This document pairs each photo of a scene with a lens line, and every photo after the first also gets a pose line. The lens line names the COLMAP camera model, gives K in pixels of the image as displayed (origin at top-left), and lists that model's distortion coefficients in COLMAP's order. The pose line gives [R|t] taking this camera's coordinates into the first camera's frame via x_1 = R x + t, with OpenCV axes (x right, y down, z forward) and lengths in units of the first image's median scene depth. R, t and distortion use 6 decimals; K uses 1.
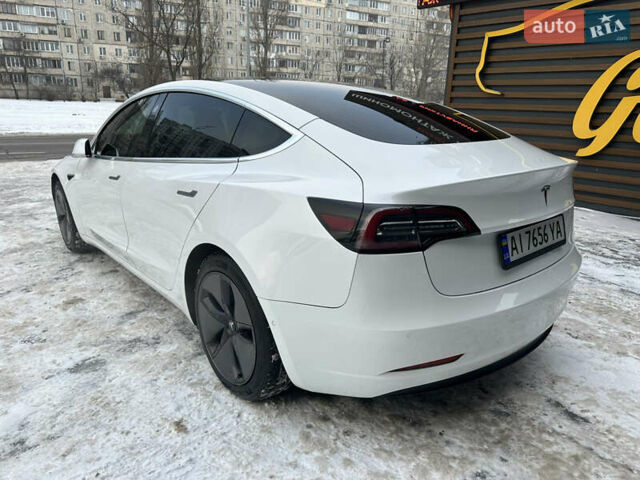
lens RADIAL K [[451.4, 0, 320.0], [0, 451.4, 240.0], [0, 0, 1]] dist [0.043073, -0.057201]
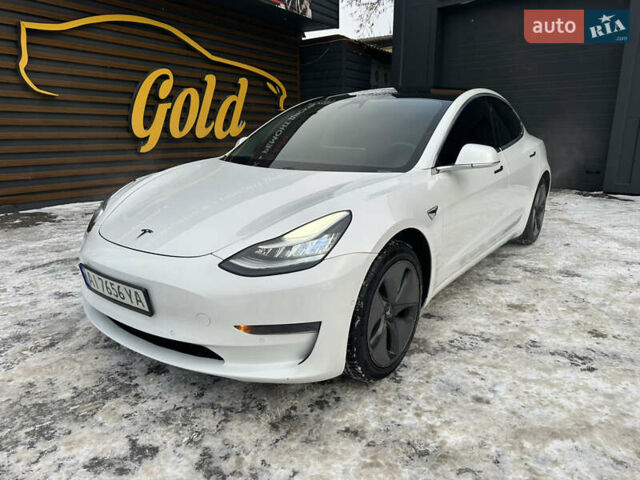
lens RADIAL K [[451.4, 0, 320.0], [0, 451.4, 240.0], [0, 0, 1]] dist [0.043073, -0.057201]
pose [[-0.216462, -0.254918, 0.942423, -1.502977], [0.267515, 0.912876, 0.308371, -0.459270], [-0.938925, 0.318863, -0.129409, 1.670449]]
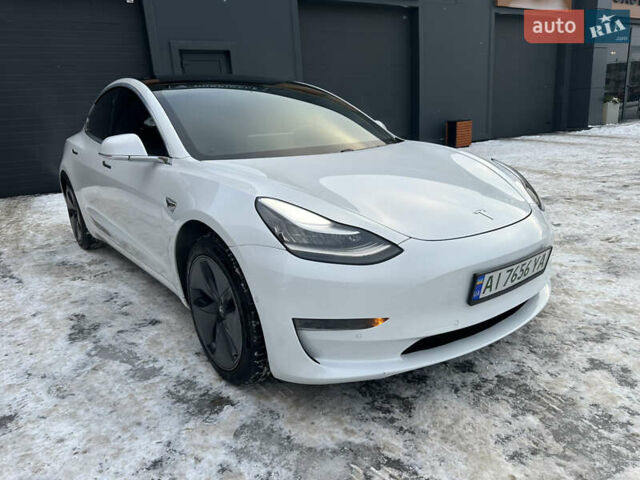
lens RADIAL K [[451.4, 0, 320.0], [0, 451.4, 240.0], [0, 0, 1]] dist [0.043073, -0.057201]
pose [[-0.998133, 0.026711, 0.054934, -0.542391], [0.051614, 0.849774, 0.524614, -0.650768], [-0.032669, 0.526470, -0.849566, 2.440550]]
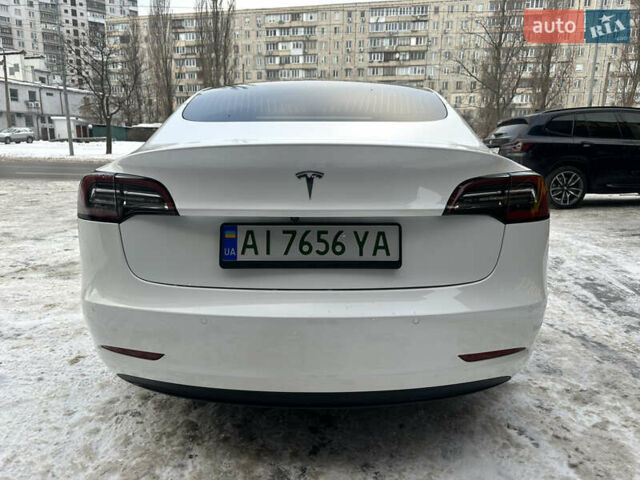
lens RADIAL K [[451.4, 0, 320.0], [0, 451.4, 240.0], [0, 0, 1]] dist [0.043073, -0.057201]
pose [[0.751349, 0.123957, -0.648158, 0.621815], [-0.182274, 0.982972, -0.023305, 0.002693], [0.634232, 0.135652, 0.761149, 0.294904]]
